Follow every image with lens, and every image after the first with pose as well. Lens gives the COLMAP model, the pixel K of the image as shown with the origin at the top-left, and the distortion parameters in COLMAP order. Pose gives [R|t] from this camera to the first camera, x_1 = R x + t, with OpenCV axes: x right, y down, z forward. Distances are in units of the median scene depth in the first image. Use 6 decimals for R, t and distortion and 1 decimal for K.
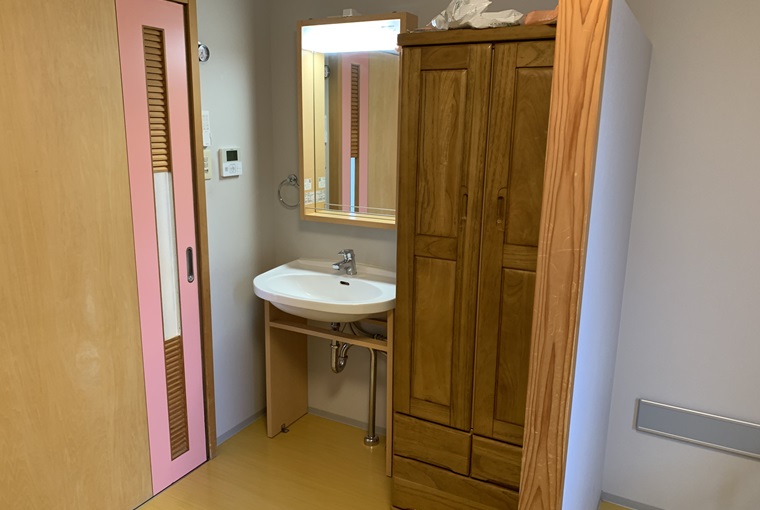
lens RADIAL K [[585.5, 0, 378.4], [0, 585.5, 253.5], [0, 0, 1]] dist [0.016537, -0.024224]
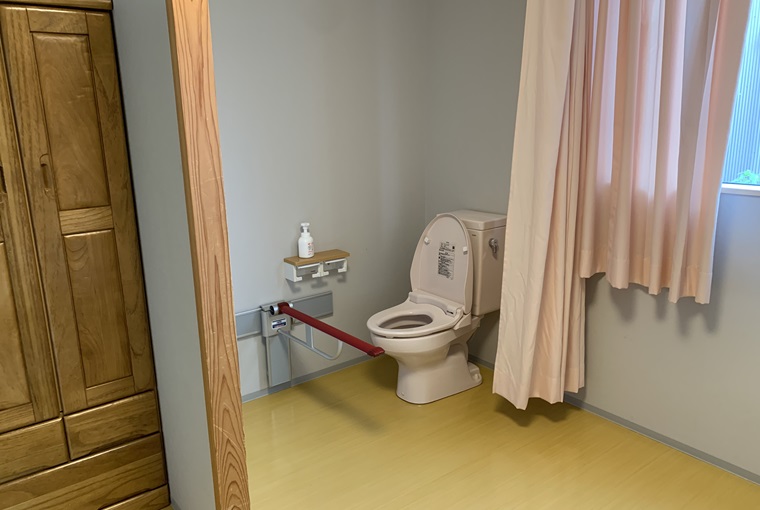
lens RADIAL K [[585.5, 0, 378.2], [0, 585.5, 255.9], [0, 0, 1]] dist [0.016537, -0.024224]
pose [[0.396722, -0.236884, 0.886847, -0.480328], [0.227741, 0.961322, 0.154899, 0.026478], [-0.889239, 0.140520, 0.435326, 0.096092]]
